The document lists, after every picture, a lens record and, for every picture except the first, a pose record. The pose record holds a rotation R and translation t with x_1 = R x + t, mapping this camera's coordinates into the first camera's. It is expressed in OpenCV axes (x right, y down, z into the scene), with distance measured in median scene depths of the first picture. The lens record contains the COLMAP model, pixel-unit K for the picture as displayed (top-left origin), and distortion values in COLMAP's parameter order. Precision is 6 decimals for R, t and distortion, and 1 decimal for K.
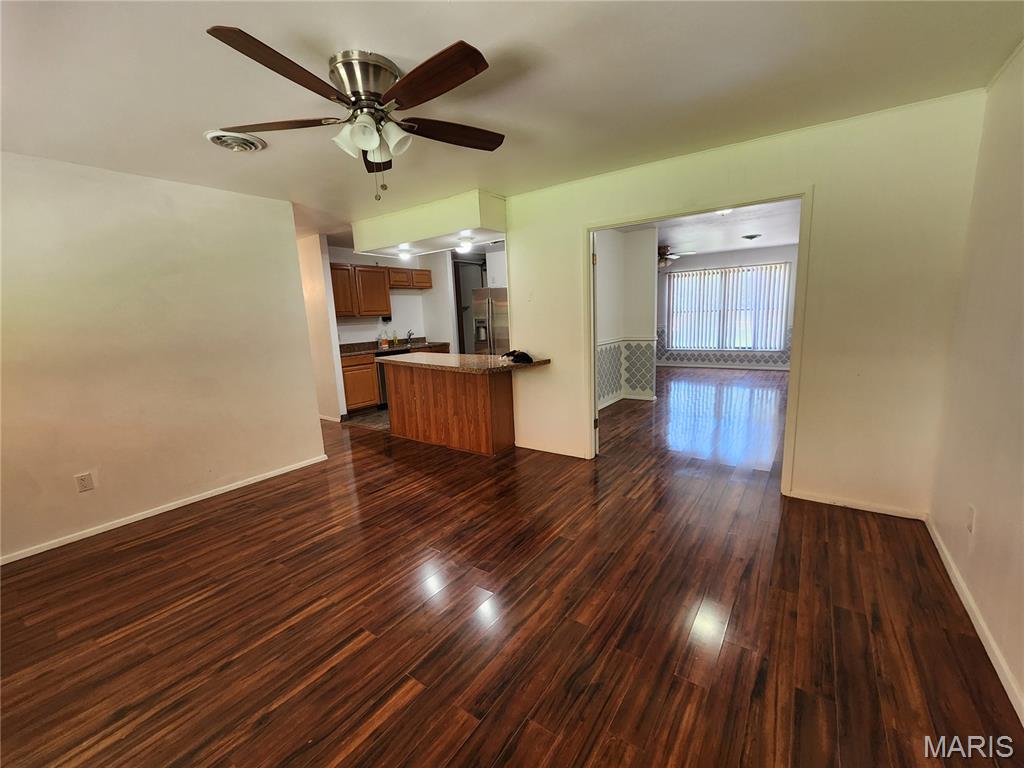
lens RADIAL K [[417.5, 0, 511.2], [0, 417.5, 383.2], [0, 0, 1]] dist [0.000986, 0.000201]
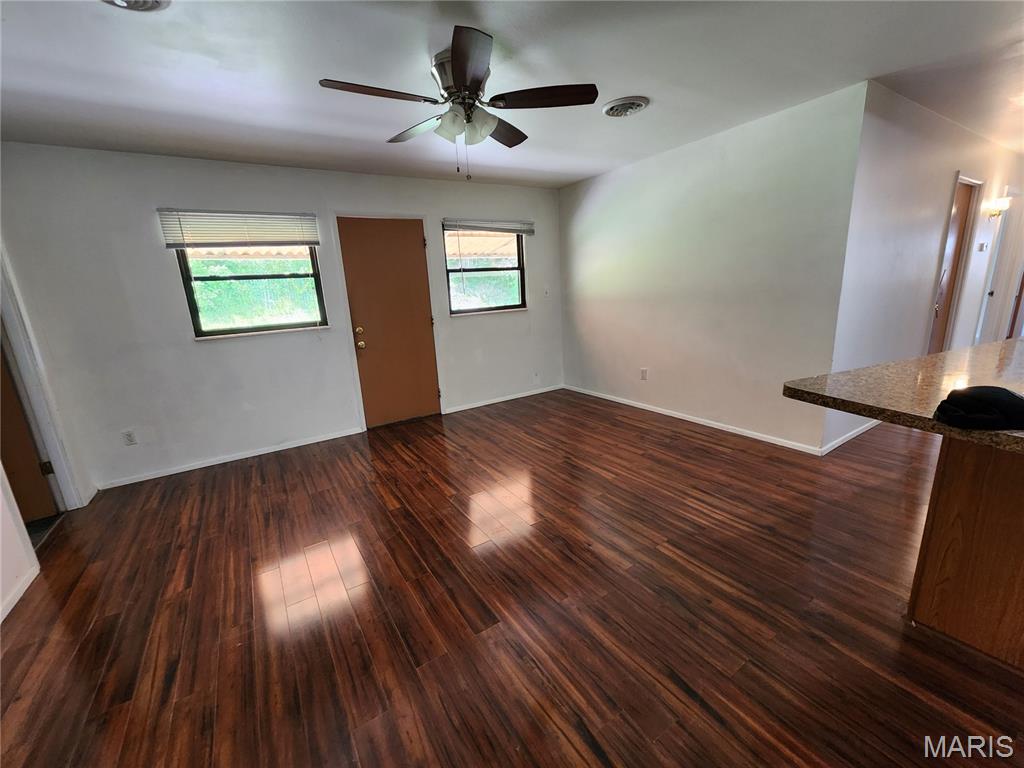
lens RADIAL K [[417.5, 0, 509.7], [0, 417.5, 387.8], [0, 0, 1]] dist [0.000986, 0.000201]
pose [[-0.362659, 0.281271, -0.888462, 0.493688], [-0.083983, 0.939622, 0.331748, -0.167976], [0.928130, 0.194927, -0.317140, 0.959529]]
